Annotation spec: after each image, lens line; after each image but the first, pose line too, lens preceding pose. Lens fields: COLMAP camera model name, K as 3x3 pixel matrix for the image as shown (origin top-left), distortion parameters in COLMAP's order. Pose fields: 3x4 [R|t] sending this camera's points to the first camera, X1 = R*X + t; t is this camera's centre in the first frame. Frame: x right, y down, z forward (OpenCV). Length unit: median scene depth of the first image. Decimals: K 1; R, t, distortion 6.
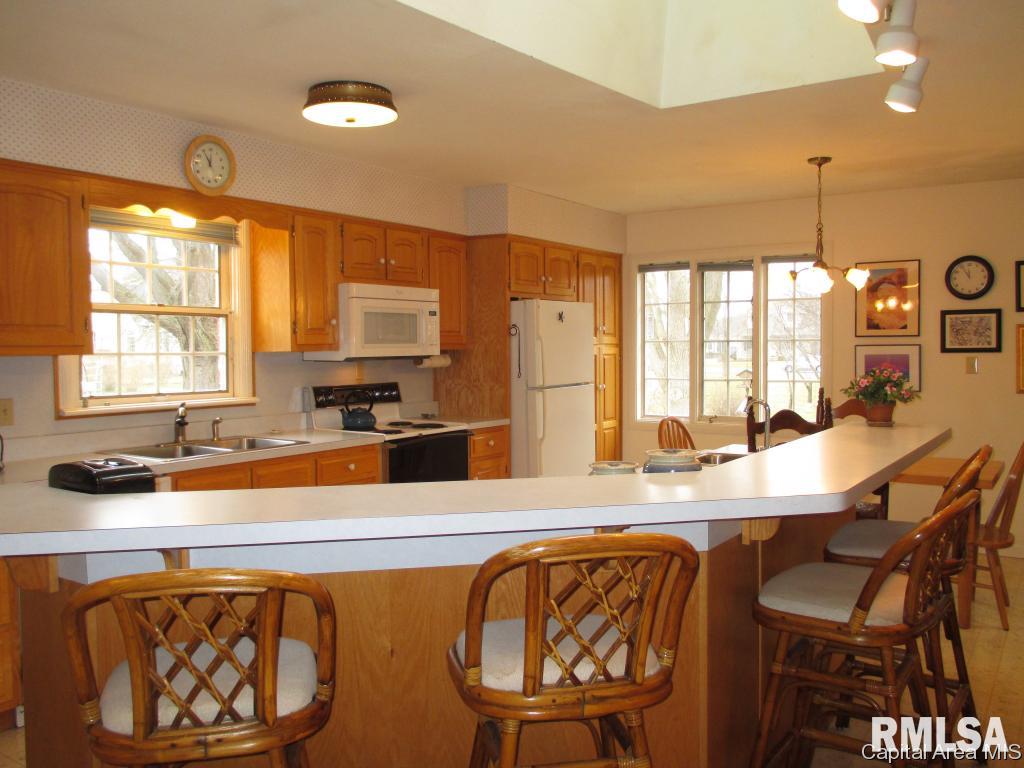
lens RADIAL K [[853.1, 0, 511.1], [0, 853.1, 378.6], [0, 0, 1]] dist [-0.035209, 0.009986]
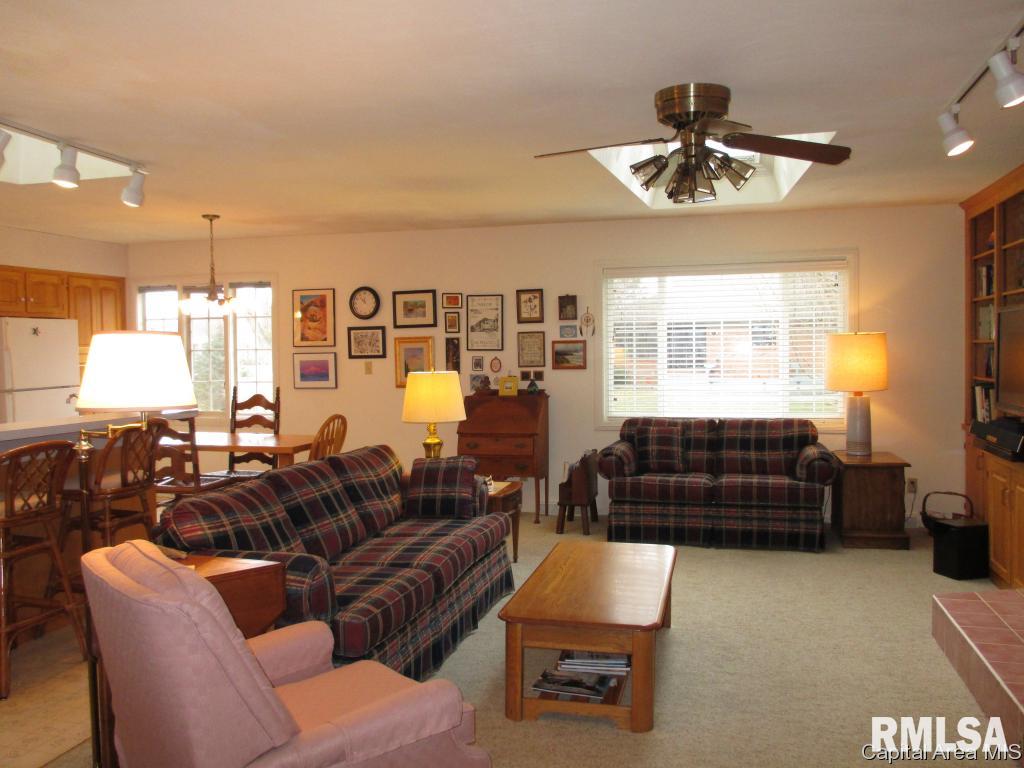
lens RADIAL K [[853.1, 0, 511.1], [0, 853.1, 378.6], [0, 0, 1]] dist [-0.035209, 0.009986]
pose [[0.946526, -0.015063, 0.322275, 0.344574], [0.016612, 0.999860, -0.002057, 0.008528], [-0.322199, 0.007300, 0.946644, -0.386906]]
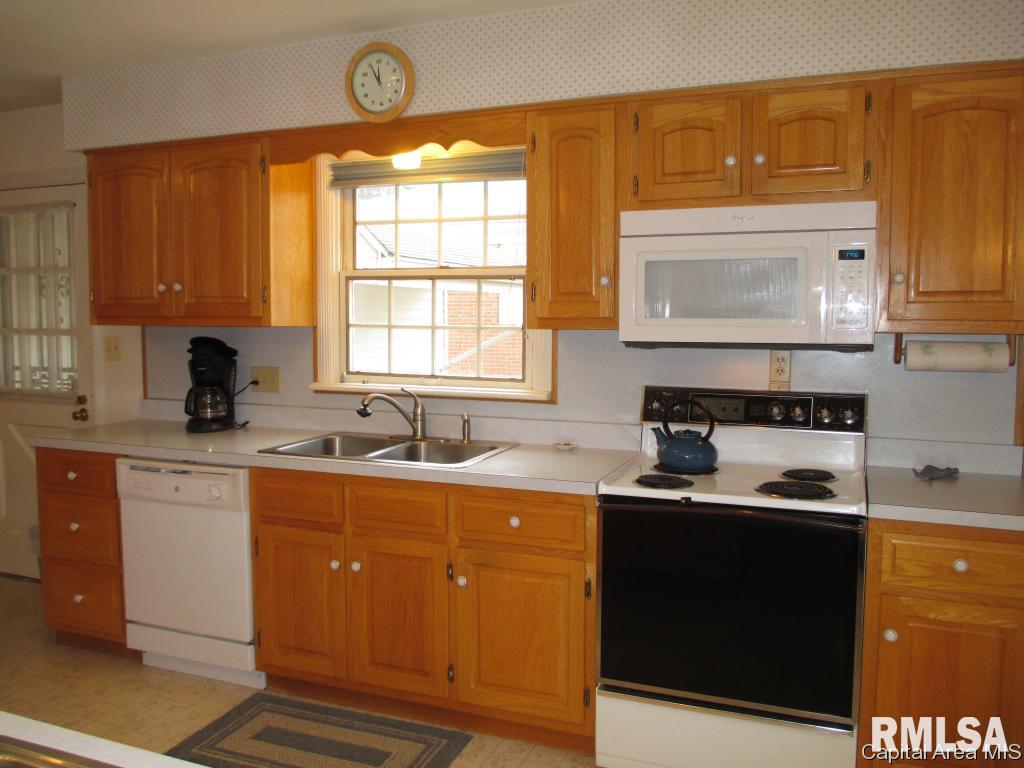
lens RADIAL K [[853.1, 0, 511.1], [0, 853.1, 378.6], [0, 0, 1]] dist [-0.035209, 0.009986]
pose [[0.205406, 0.083322, -0.975123, 0.332918], [-0.041081, 0.996225, 0.076472, -0.037237], [0.977814, 0.024351, 0.208054, 0.732076]]
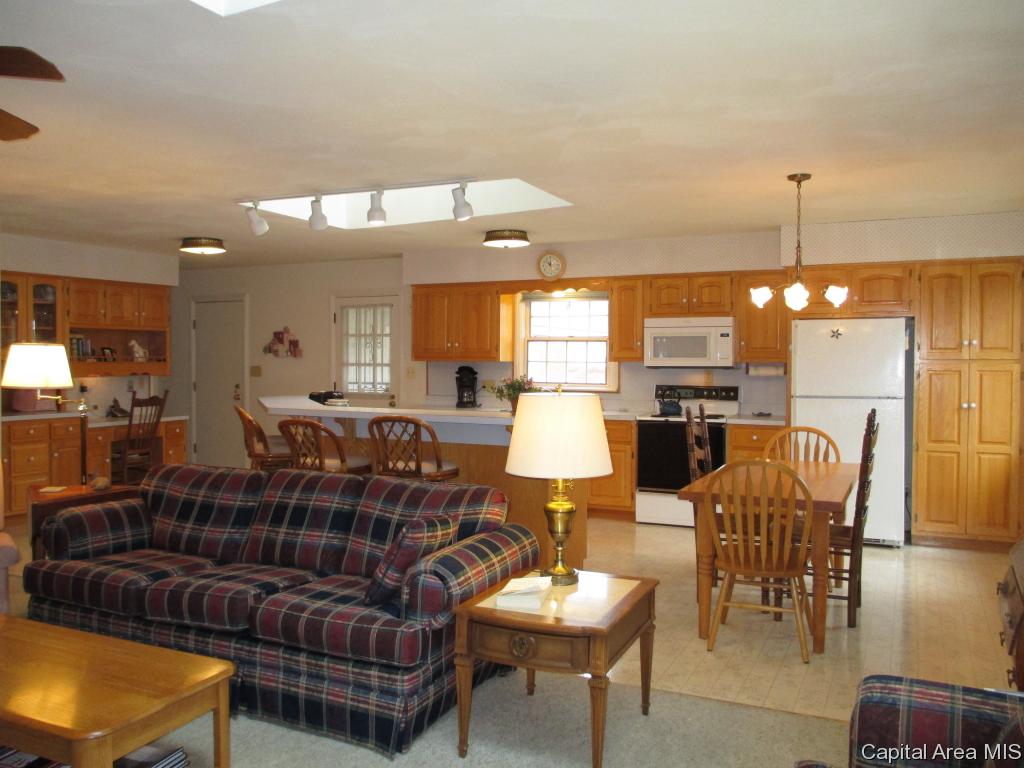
lens RADIAL K [[853.1, 0, 511.1], [0, 853.1, 378.6], [0, 0, 1]] dist [-0.035209, 0.009986]
pose [[0.148062, 0.031470, -0.988477, 1.200993], [-0.041041, 0.998828, 0.025653, -0.029096], [0.988126, 0.036770, 0.149180, 0.476482]]
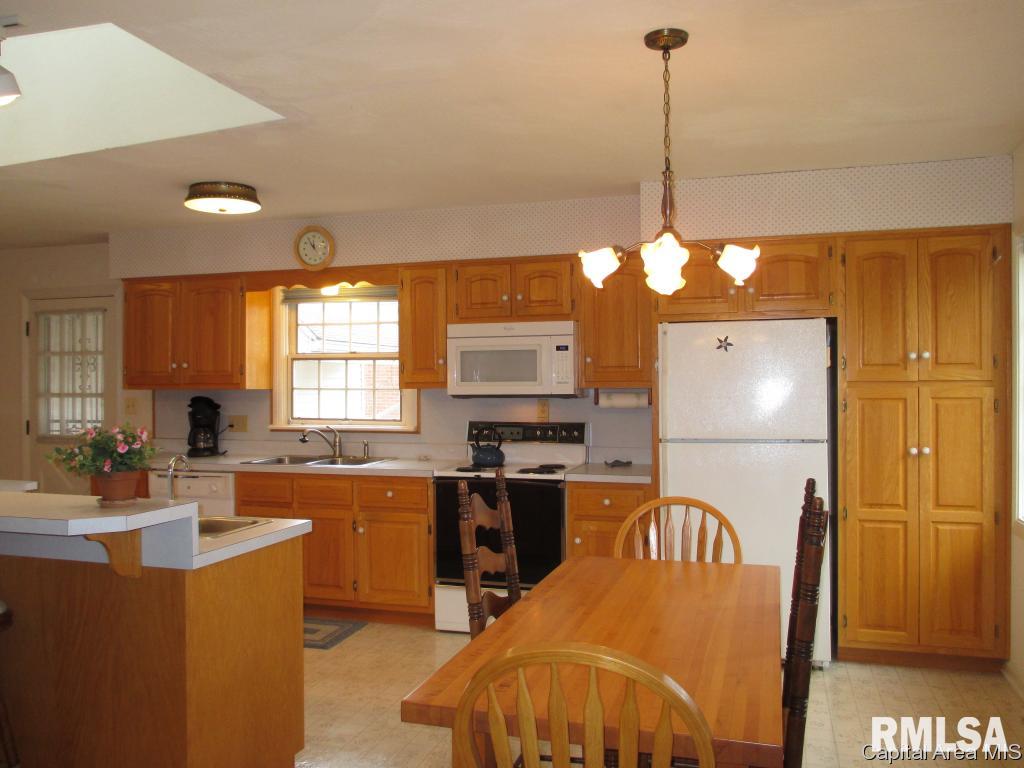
lens RADIAL K [[853.1, 0, 511.1], [0, 853.1, 378.6], [0, 0, 1]] dist [-0.035209, 0.009986]
pose [[0.290302, 0.002586, -0.956931, 0.769579], [-0.032530, 0.999445, -0.007168, -0.036224], [0.956382, 0.033210, 0.290225, 0.695377]]
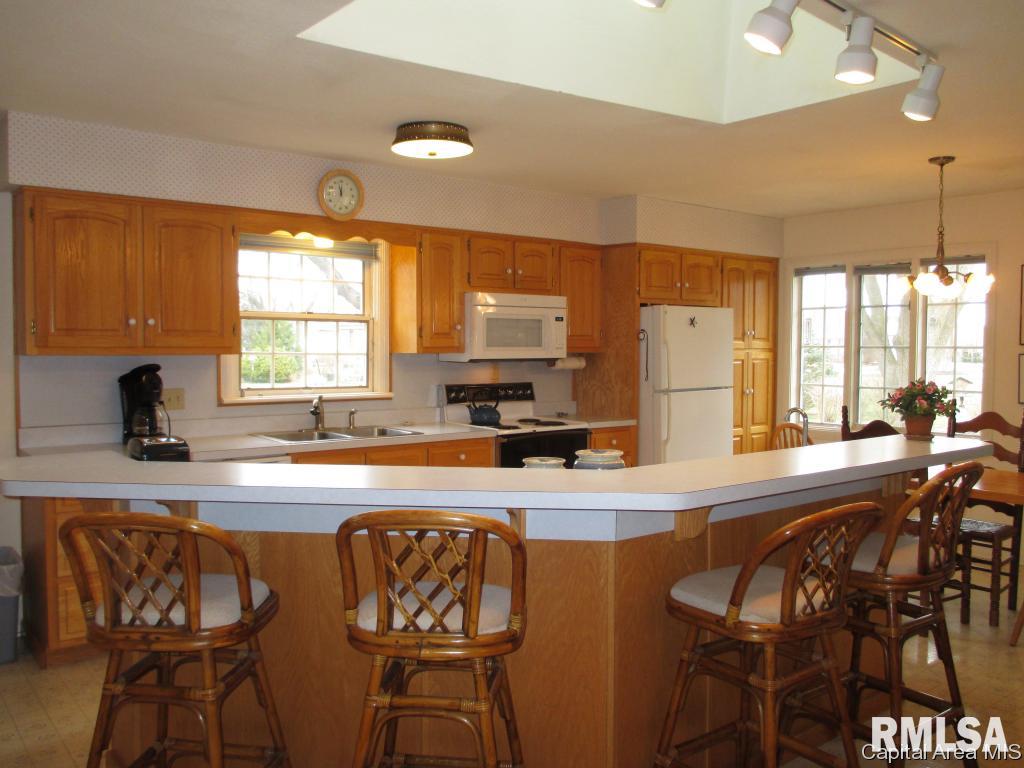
lens RADIAL K [[853.1, 0, 511.1], [0, 853.1, 378.6], [0, 0, 1]] dist [-0.035209, 0.009986]
pose [[0.955068, 0.022612, -0.295523, 0.171491], [-0.022069, 0.999743, 0.005175, -0.005728], [0.295564, 0.001579, 0.955322, -0.044817]]
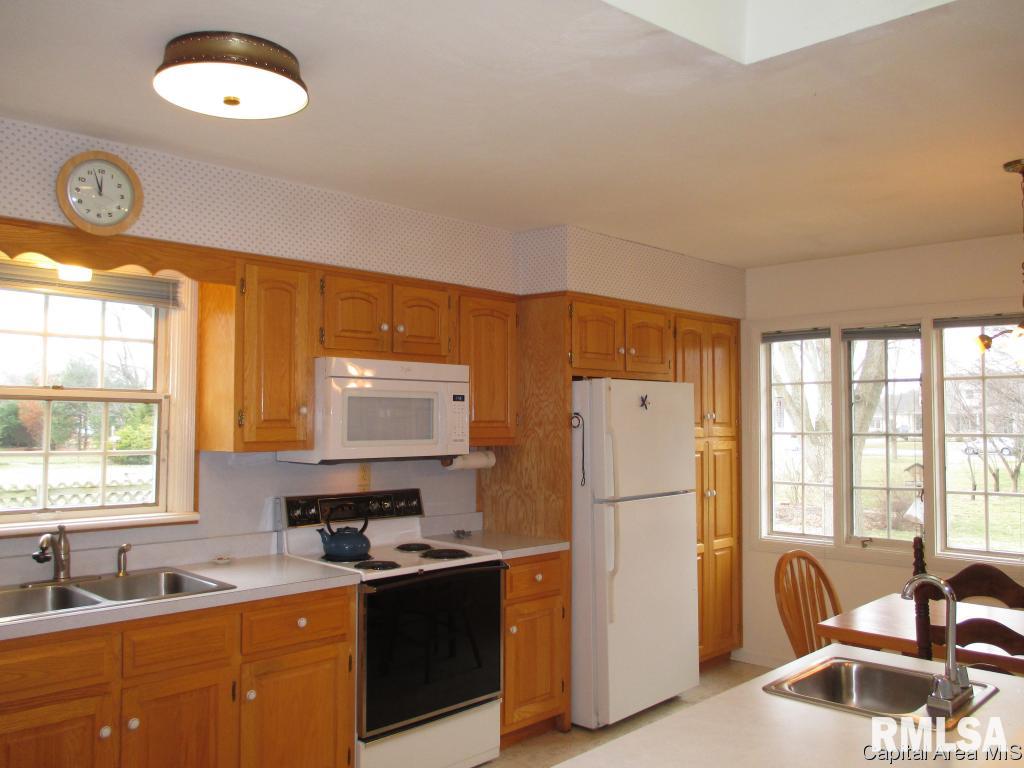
lens RADIAL K [[853.1, 0, 511.1], [0, 853.1, 378.6], [0, 0, 1]] dist [-0.035209, 0.009986]
pose [[0.983955, 0.000160, -0.178414, 0.085500], [-0.015933, 0.996083, -0.086980, -0.030049], [0.177701, 0.088428, 0.980103, 0.286902]]
